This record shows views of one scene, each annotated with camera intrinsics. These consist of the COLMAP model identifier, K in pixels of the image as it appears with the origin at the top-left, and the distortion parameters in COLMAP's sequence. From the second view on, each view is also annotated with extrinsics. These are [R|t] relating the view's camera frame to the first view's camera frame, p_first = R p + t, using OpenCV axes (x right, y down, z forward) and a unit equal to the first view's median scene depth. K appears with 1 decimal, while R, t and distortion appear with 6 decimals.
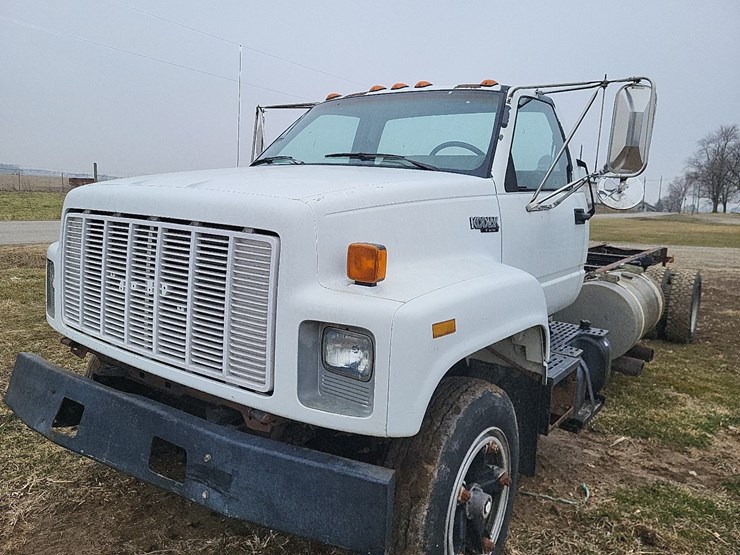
lens RADIAL K [[581.2, 0, 350.2], [0, 581.2, 266.5], [0, 0, 1]] dist [0.039193, -0.004922]
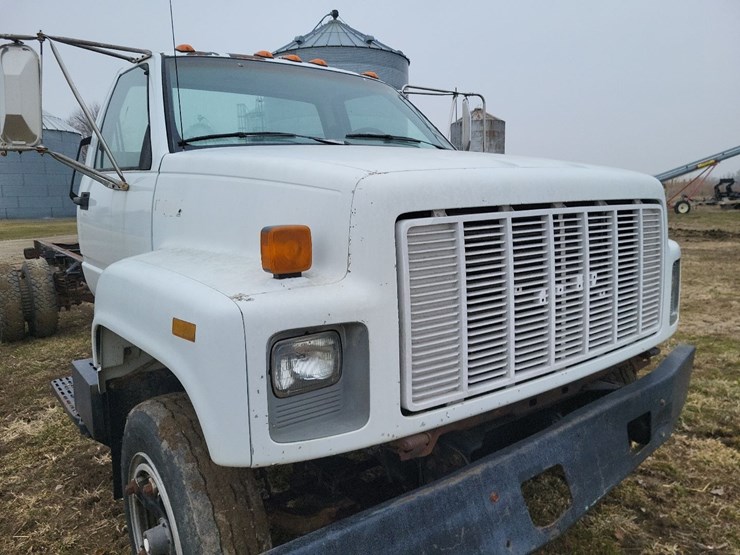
lens RADIAL K [[562.2, 0, 387.3], [0, 562.2, 289.8], [0, 0, 1]] dist [0.035972, -0.002586]
pose [[0.229391, -0.211716, 0.950029, -1.090700], [0.160209, 0.970957, 0.177696, -0.135205], [-0.960059, 0.111442, 0.256648, 0.954524]]
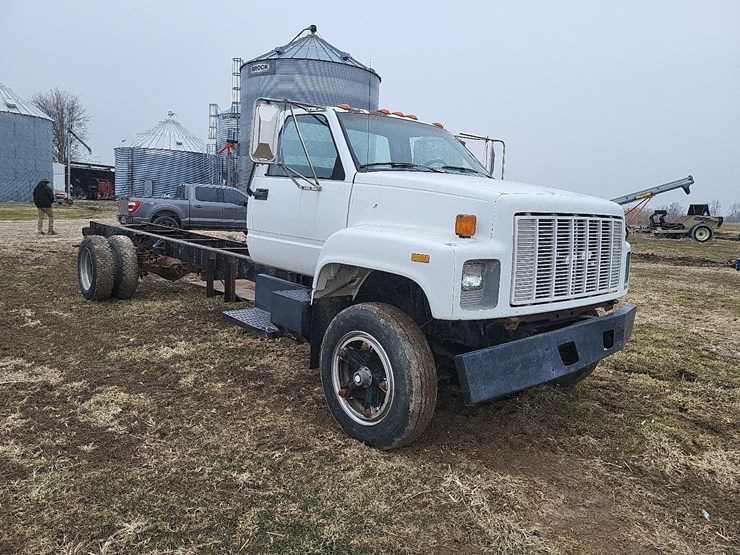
lens RADIAL K [[567.0, 0, 387.2], [0, 567.0, 273.1], [0, 0, 1]] dist [0.039265, -0.003994]
pose [[0.148449, -0.156392, 0.976476, -1.852127], [0.088786, 0.985536, 0.144345, -0.184207], [-0.984926, 0.065270, 0.160187, 1.171795]]
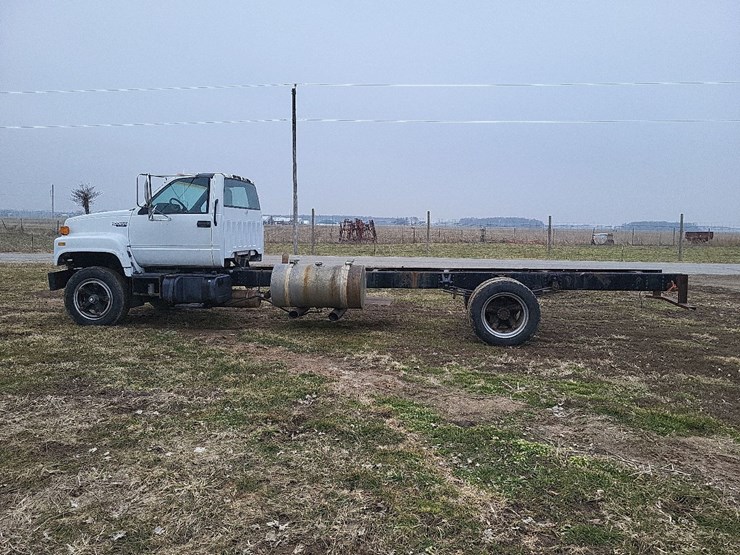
lens RADIAL K [[575.0, 0, 370.0], [0, 575.0, 277.5], [0, 0, 1]] dist [0.010419, 0.000274]
pose [[0.495347, 0.036709, -0.867919, 3.897486], [-0.104578, 0.994360, -0.017629, 0.142526], [0.862377, 0.099498, 0.496393, 0.641235]]
